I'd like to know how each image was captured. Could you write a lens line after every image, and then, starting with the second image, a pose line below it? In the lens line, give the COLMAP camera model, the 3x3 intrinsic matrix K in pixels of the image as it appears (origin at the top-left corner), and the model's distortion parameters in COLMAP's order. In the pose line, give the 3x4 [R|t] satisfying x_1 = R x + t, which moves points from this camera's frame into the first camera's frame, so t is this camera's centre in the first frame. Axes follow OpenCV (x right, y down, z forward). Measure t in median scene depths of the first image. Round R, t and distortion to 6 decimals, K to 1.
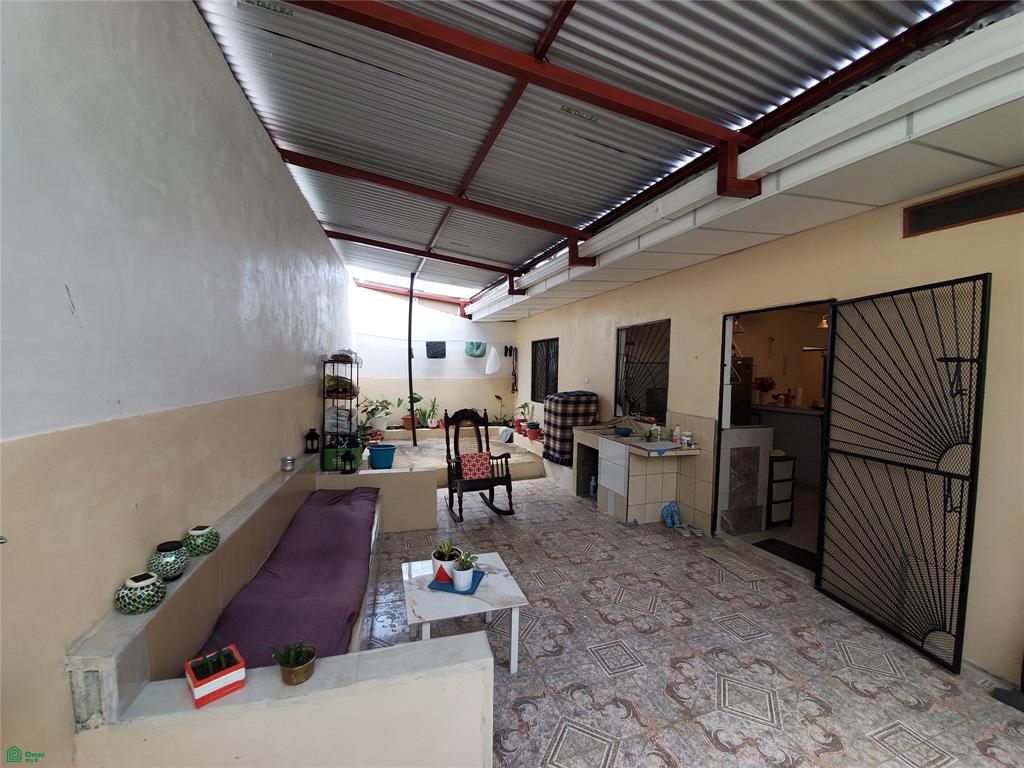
lens RADIAL K [[406.2, 0, 517.2], [0, 406.2, 384.6], [0, 0, 1]] dist [-0.001674, -0.000381]
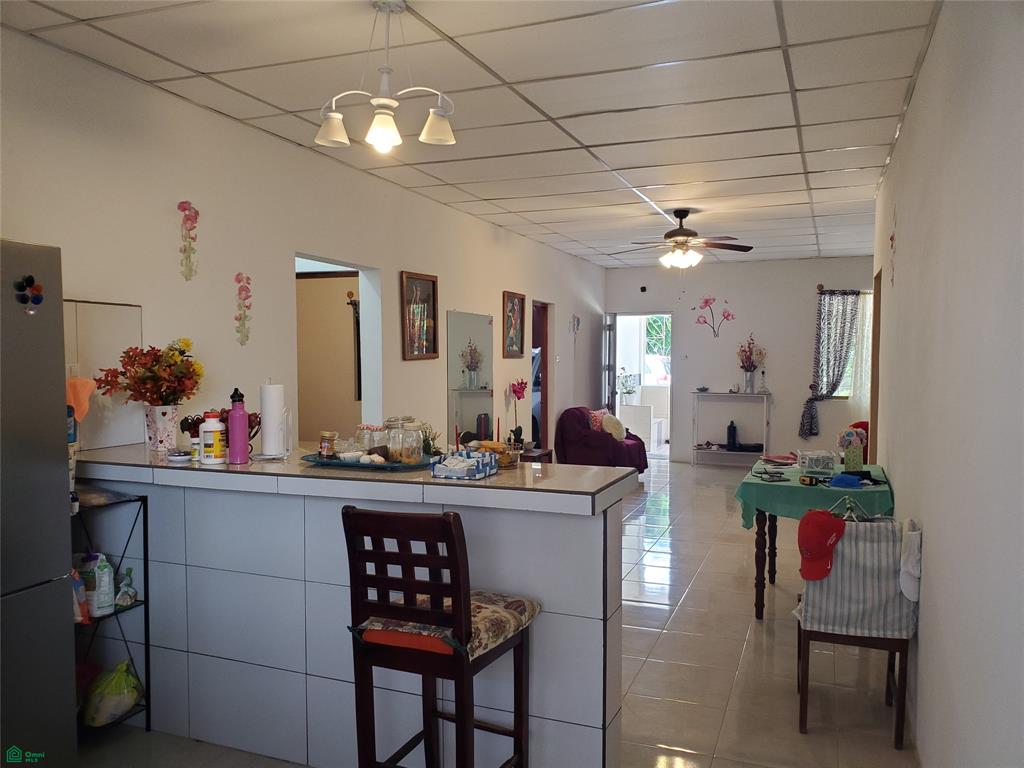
lens RADIAL K [[796.3, 0, 513.8], [0, 796.3, 390.9], [0, 0, 1]] dist [0.010801, 0.008834]
pose [[0.668361, -0.060041, 0.741410, 0.405900], [0.046119, 0.998164, 0.039259, -0.000886], [-0.742406, 0.007954, 0.669903, 0.525642]]
